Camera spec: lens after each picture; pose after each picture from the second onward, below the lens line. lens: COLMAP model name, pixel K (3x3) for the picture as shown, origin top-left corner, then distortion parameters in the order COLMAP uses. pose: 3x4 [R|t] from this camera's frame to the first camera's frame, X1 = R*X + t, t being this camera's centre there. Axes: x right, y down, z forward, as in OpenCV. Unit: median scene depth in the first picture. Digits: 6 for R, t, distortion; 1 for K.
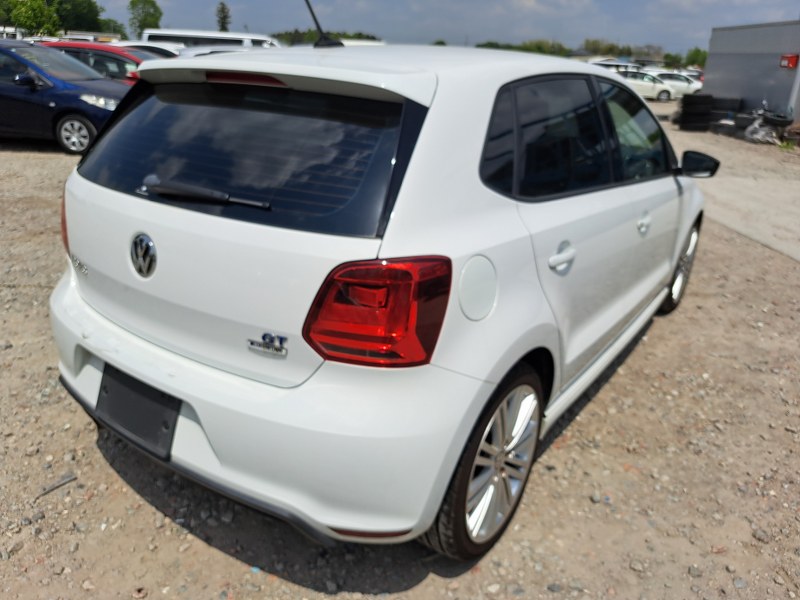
lens RADIAL K [[577.2, 0, 398.0], [0, 577.2, 297.3], [0, 0, 1]] dist [0.041826, -0.030668]
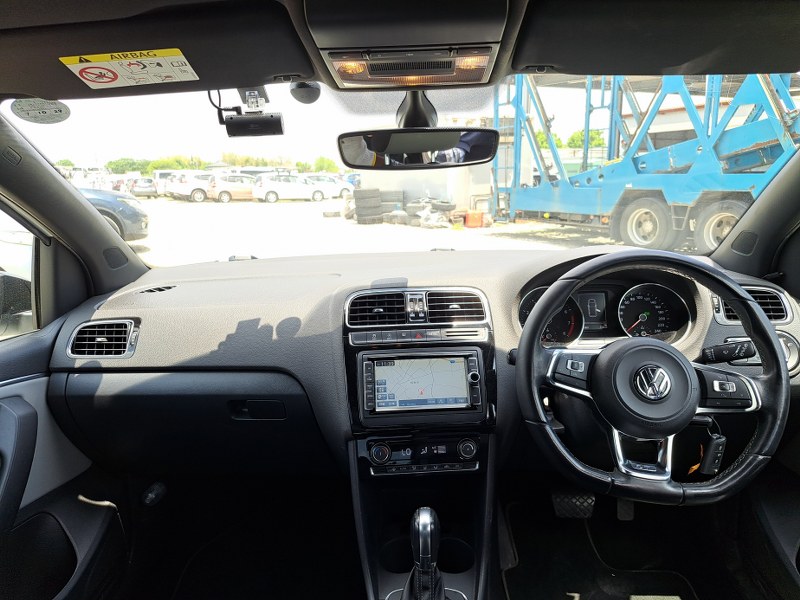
lens RADIAL K [[577.2, 0, 400.6], [0, 577.2, 295.7], [0, 0, 1]] dist [0.041826, -0.030668]
pose [[0.835883, -0.167745, 0.522648, 0.006922], [0.256828, 0.961027, -0.102307, -0.097361], [-0.485117, 0.219747, 0.846388, 0.304356]]
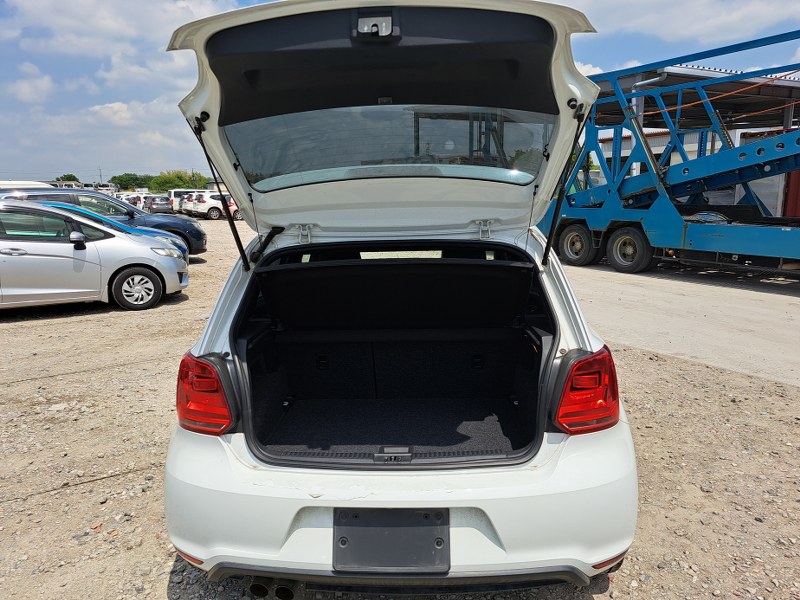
lens RADIAL K [[577.2, 0, 395.7], [0, 577.2, 296.5], [0, 0, 1]] dist [0.041826, -0.030668]
pose [[0.835740, -0.150906, 0.527982, -0.197261], [0.251585, 0.959874, -0.123884, -0.024159], [-0.488102, 0.236367, 0.840171, -0.005662]]
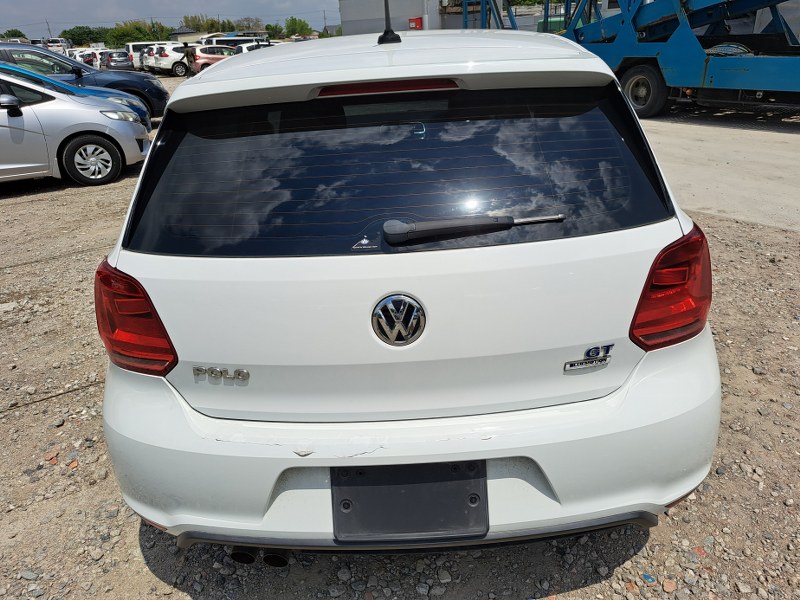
lens RADIAL K [[577.2, 0, 407.5], [0, 577.2, 297.3], [0, 0, 1]] dist [0.041826, -0.030668]
pose [[0.807816, -0.314688, 0.498403, -0.160068], [0.297332, 0.947650, 0.116421, -0.037615], [-0.508947, 0.054145, 0.859093, 0.058972]]
